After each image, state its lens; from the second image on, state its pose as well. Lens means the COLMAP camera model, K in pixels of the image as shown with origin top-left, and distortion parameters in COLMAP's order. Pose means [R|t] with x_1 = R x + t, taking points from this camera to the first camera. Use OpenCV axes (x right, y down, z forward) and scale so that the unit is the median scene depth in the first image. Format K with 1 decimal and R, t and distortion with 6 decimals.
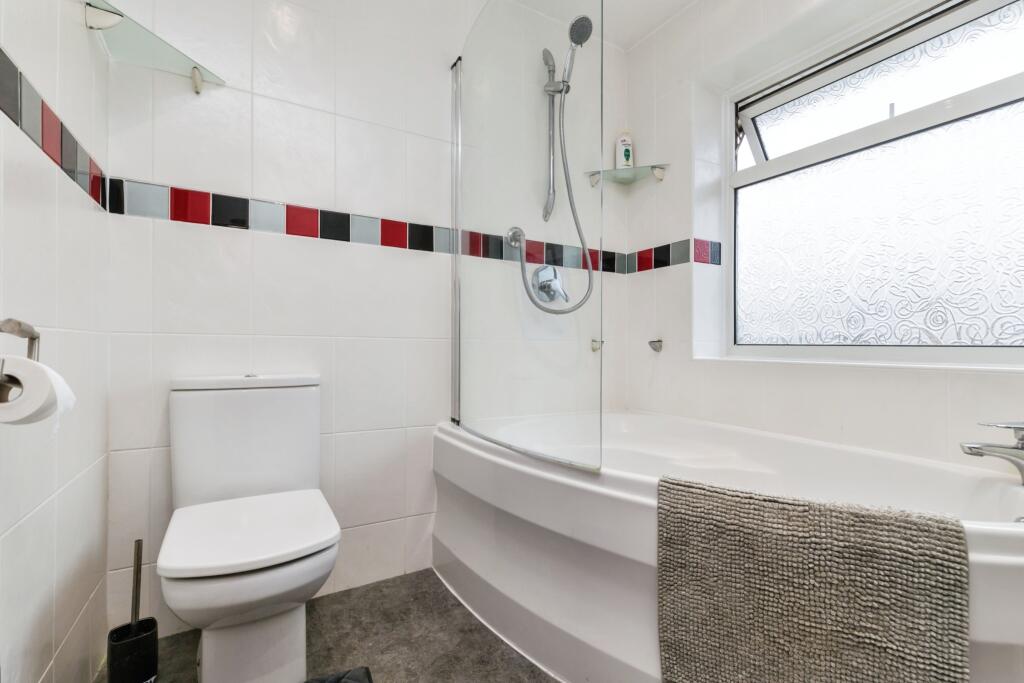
lens RADIAL K [[459.5, 0, 510.3], [0, 459.5, 344.7], [0, 0, 1]] dist [0.004719, 0.000199]
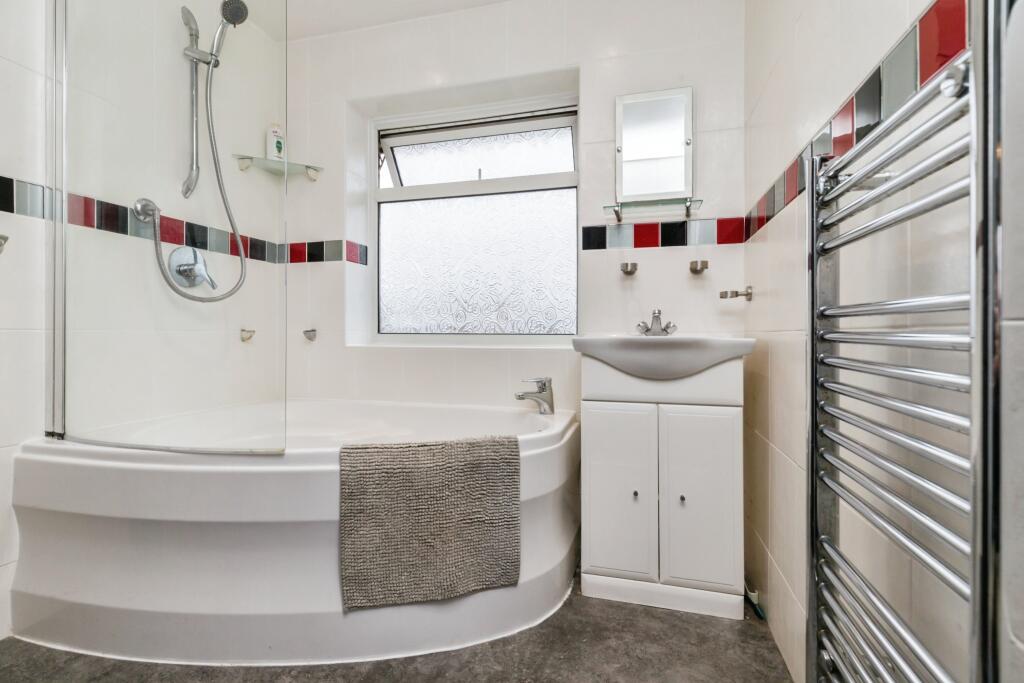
lens RADIAL K [[459.5, 0, 510.3], [0, 459.5, 344.7], [0, 0, 1]] dist [0.004719, 0.000199]
pose [[0.714676, -0.025150, 0.699003, -0.117186], [0.003524, 0.999470, 0.032358, -0.009556], [-0.699447, -0.020662, 0.714386, -0.103311]]
